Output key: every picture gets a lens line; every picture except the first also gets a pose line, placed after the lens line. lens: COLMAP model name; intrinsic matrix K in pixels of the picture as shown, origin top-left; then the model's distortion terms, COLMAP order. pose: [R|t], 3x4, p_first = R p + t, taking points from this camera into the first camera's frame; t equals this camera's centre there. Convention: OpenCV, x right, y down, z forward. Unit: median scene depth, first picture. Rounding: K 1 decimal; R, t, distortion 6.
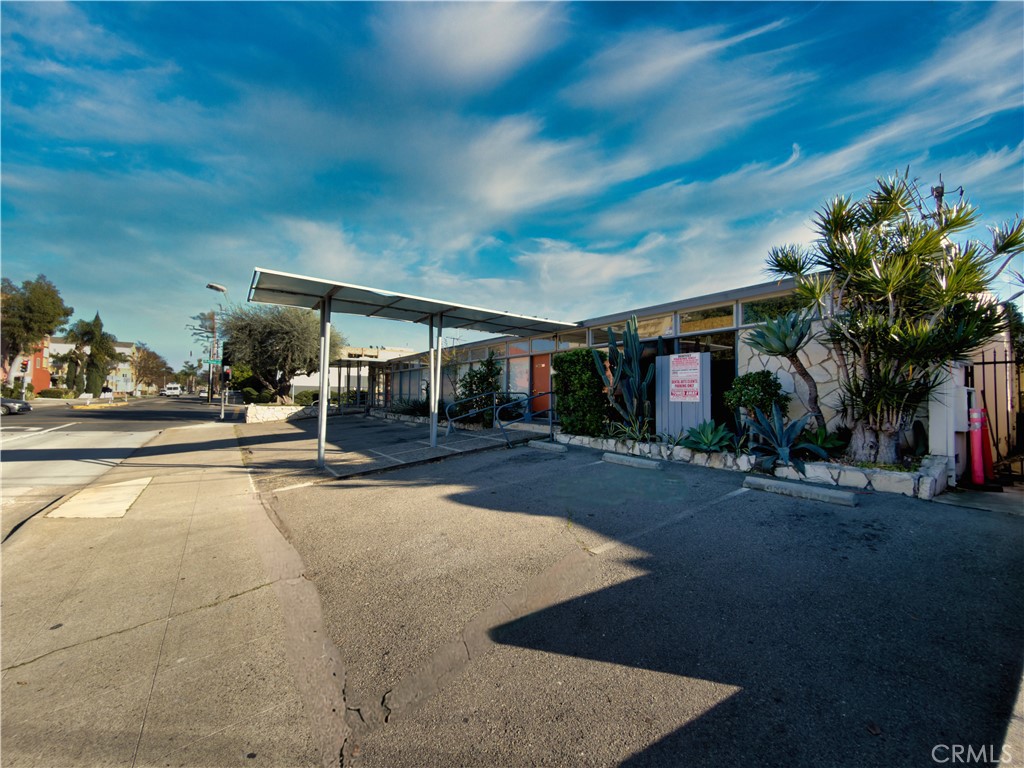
lens RADIAL K [[406.7, 0, 512.9], [0, 406.7, 384.8], [0, 0, 1]] dist [0.000078, -0.000186]
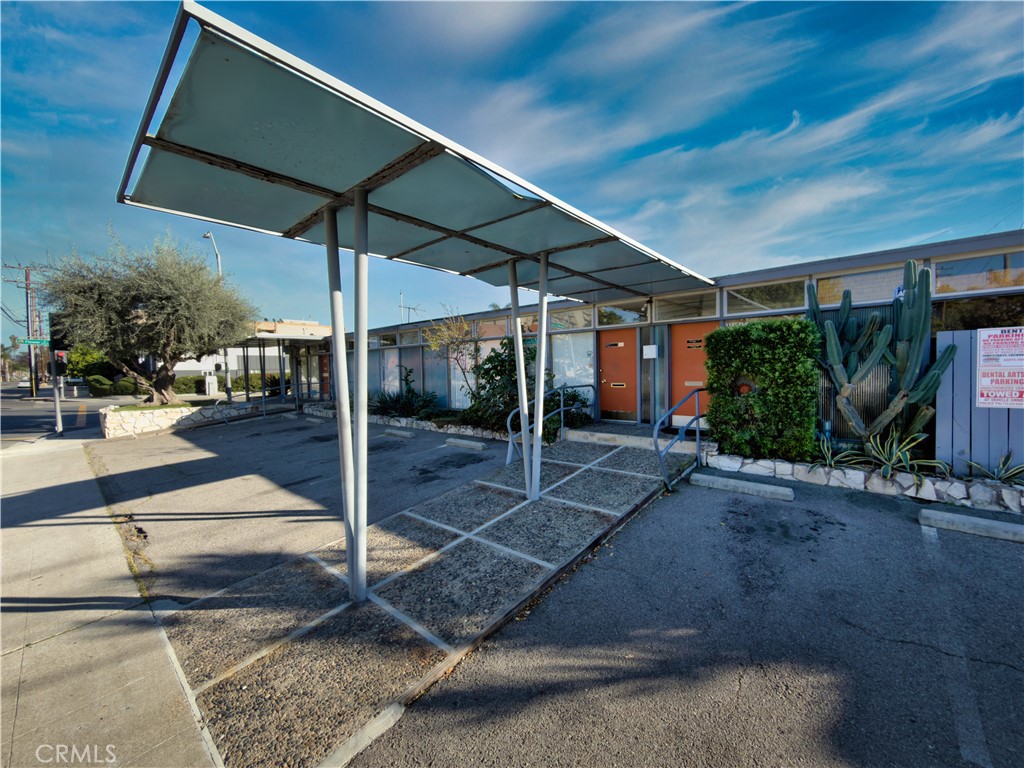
lens RADIAL K [[406.7, 0, 512.9], [0, 406.7, 384.8], [0, 0, 1]] dist [0.000078, -0.000186]
pose [[0.973916, -0.040041, 0.223348, -0.258199], [0.025076, 0.997271, 0.069442, -0.032035], [-0.225519, -0.062031, 0.972262, 0.357874]]
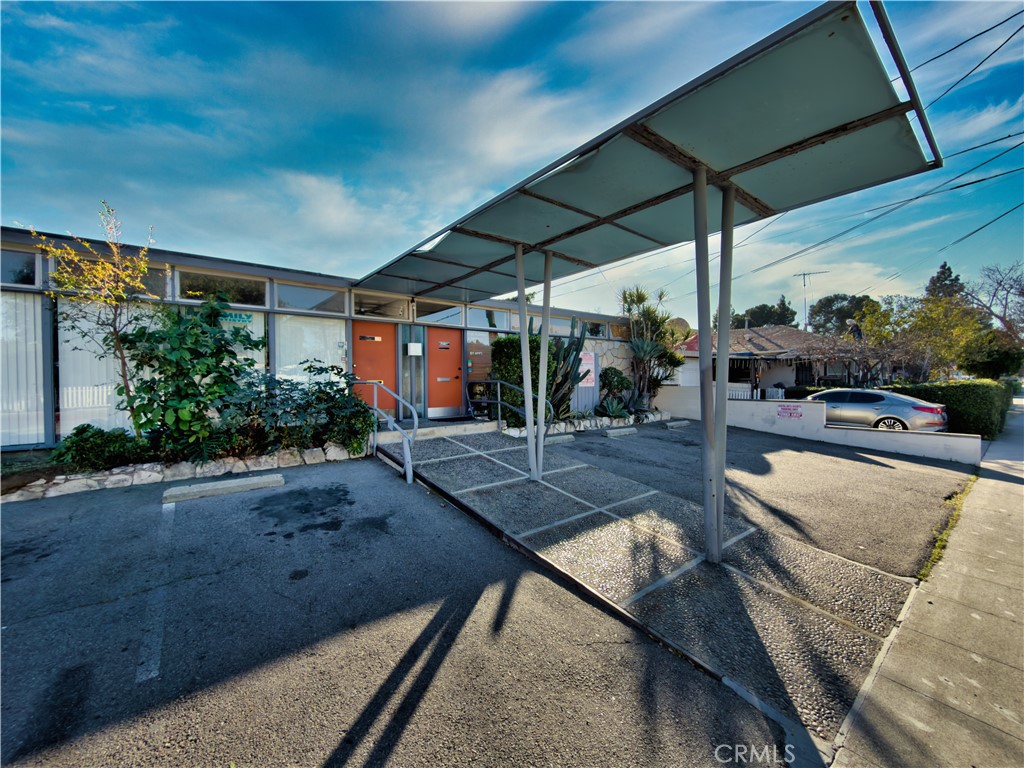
lens RADIAL K [[406.7, 0, 512.9], [0, 406.7, 384.8], [0, 0, 1]] dist [0.000078, -0.000186]
pose [[-0.055312, -0.028930, 0.998050, -0.582354], [-0.025324, 0.999299, 0.027563, 0.001943], [-0.998148, -0.023750, -0.056006, 0.806752]]
